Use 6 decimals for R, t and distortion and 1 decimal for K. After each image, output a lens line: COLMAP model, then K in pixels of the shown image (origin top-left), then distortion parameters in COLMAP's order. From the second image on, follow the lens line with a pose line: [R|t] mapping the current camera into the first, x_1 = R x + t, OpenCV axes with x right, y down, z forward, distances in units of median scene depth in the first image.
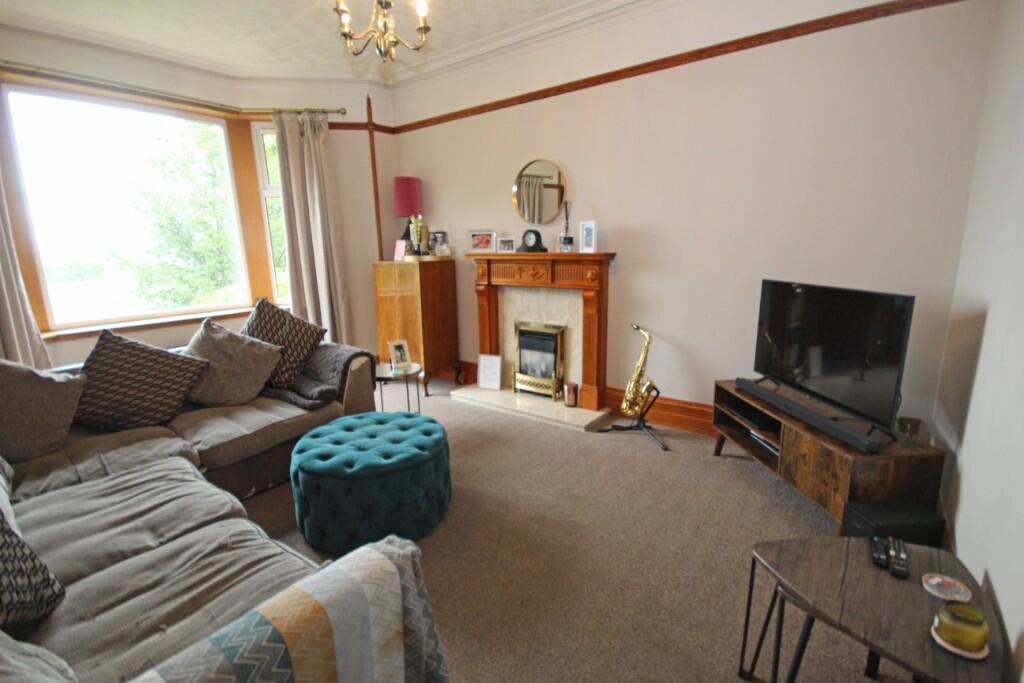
lens RADIAL K [[472.0, 0, 519.7], [0, 472.0, 343.9], [0, 0, 1]] dist [-0.003575, -0.000593]
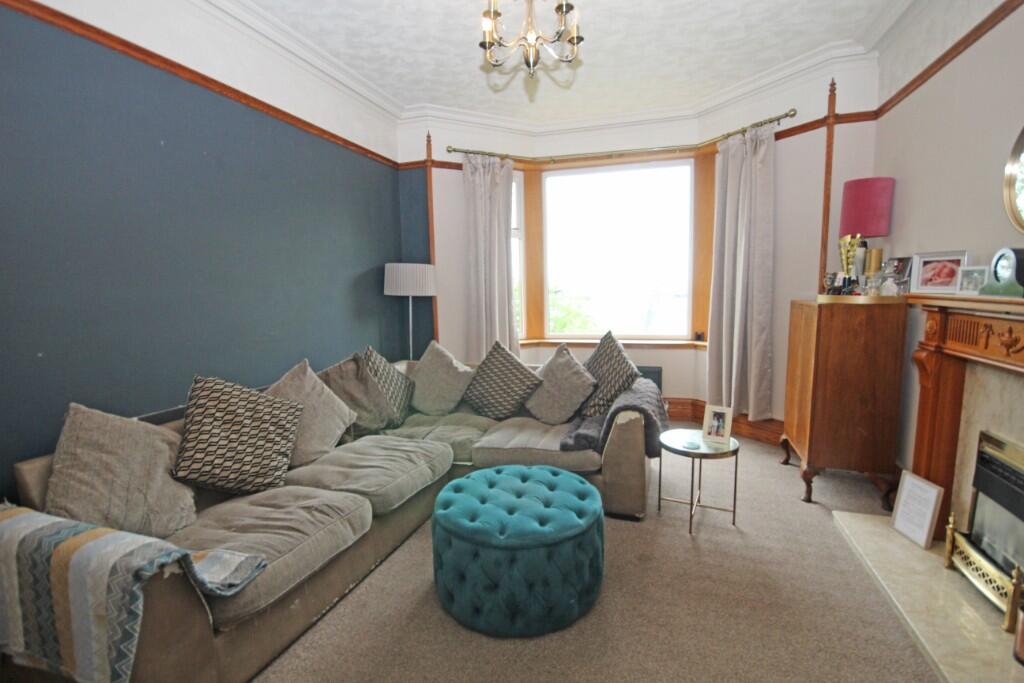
lens RADIAL K [[472.0, 0, 517.0], [0, 472.0, 341.7], [0, 0, 1]] dist [-0.003575, -0.000593]
pose [[0.330221, 0.124885, -0.935605, 0.319346], [-0.182664, 0.980926, 0.066464, -0.097441], [0.926060, 0.148954, 0.346735, 0.418909]]
